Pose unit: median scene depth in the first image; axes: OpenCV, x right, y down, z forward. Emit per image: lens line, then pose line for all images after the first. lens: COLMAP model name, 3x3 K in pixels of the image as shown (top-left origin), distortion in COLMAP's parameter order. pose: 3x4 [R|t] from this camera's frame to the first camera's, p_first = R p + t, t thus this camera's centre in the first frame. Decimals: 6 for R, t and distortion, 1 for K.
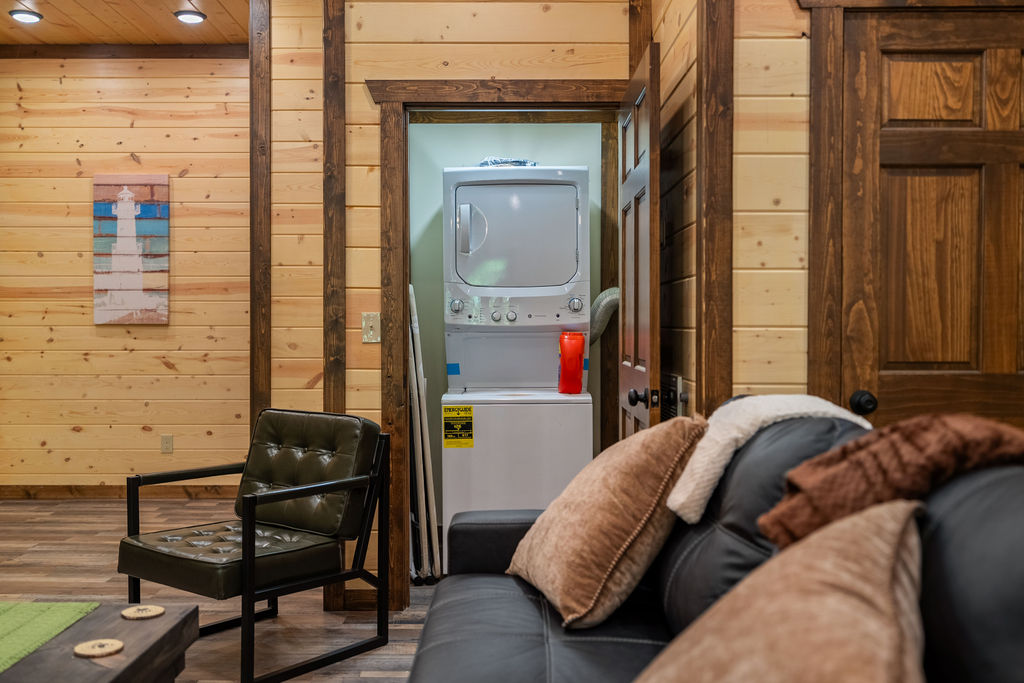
lens RADIAL K [[1023.7, 0, 503.4], [0, 1023.7, 340.2], [0, 0, 1]] dist [0.006414, 0.000000]
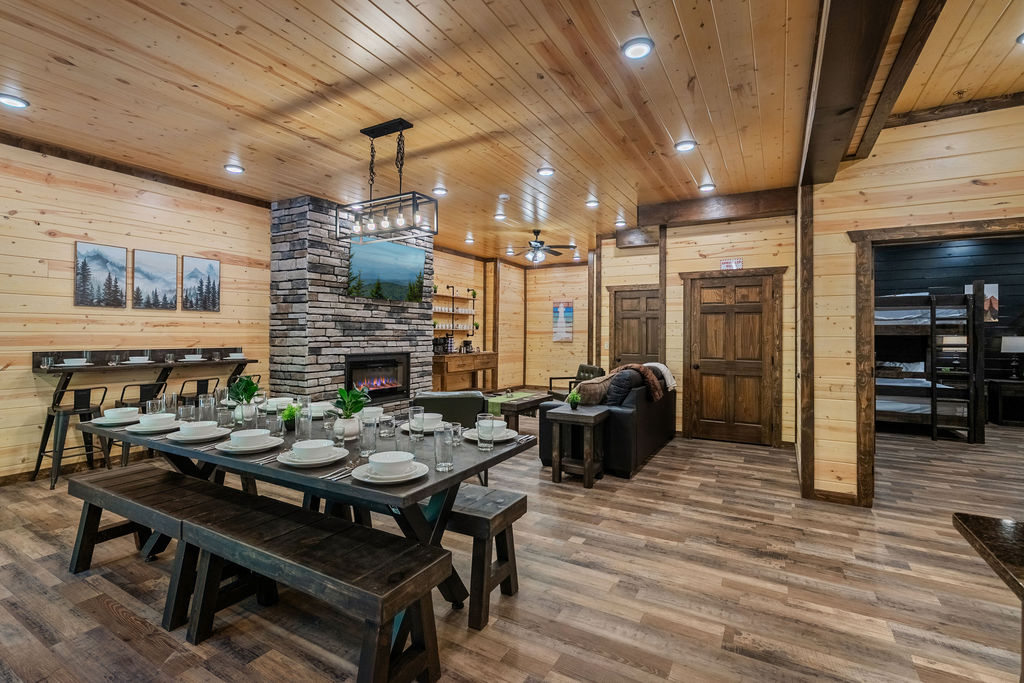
lens RADIAL K [[469.5, 0, 503.3], [0, 469.5, 334.4], [0, 0, 1]] dist [-0.003195, -0.000599]
pose [[0.863571, 0.005206, -0.504201, 0.470132], [-0.013549, 0.999825, -0.012882, -0.028601], [0.504046, 0.017956, 0.863490, -0.854012]]
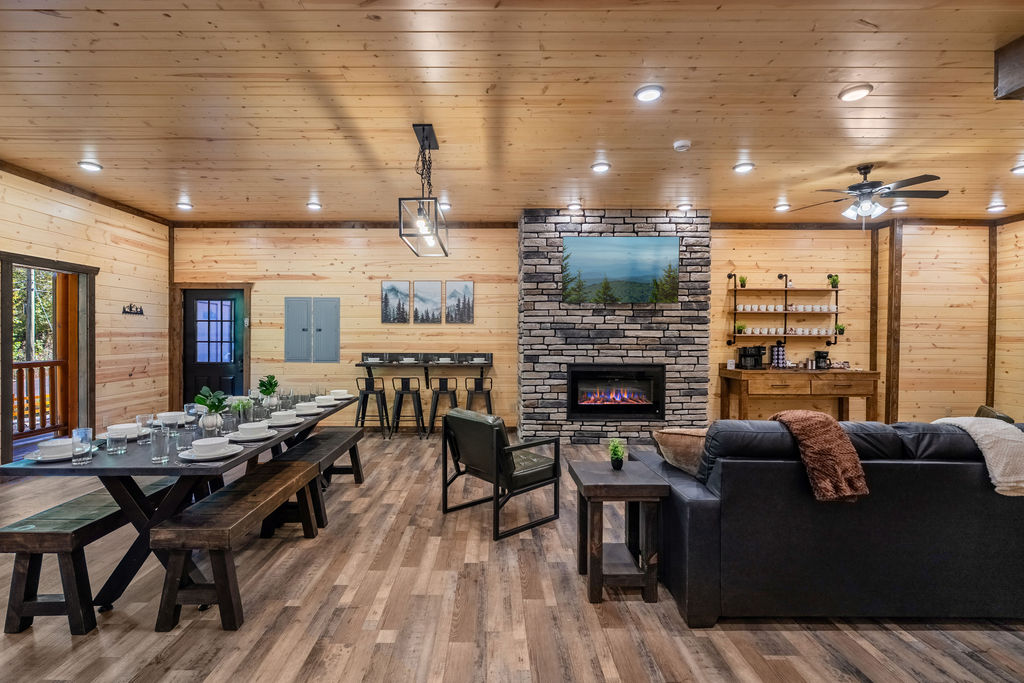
lens RADIAL K [[469.5, 0, 490.4], [0, 469.5, 341.4], [0, 0, 1]] dist [-0.003195, -0.000599]
pose [[0.004178, 0.012840, -0.999909, 0.728239], [-0.018495, 0.999748, 0.012760, -0.059297], [0.999820, 0.018440, 0.004414, -0.037028]]
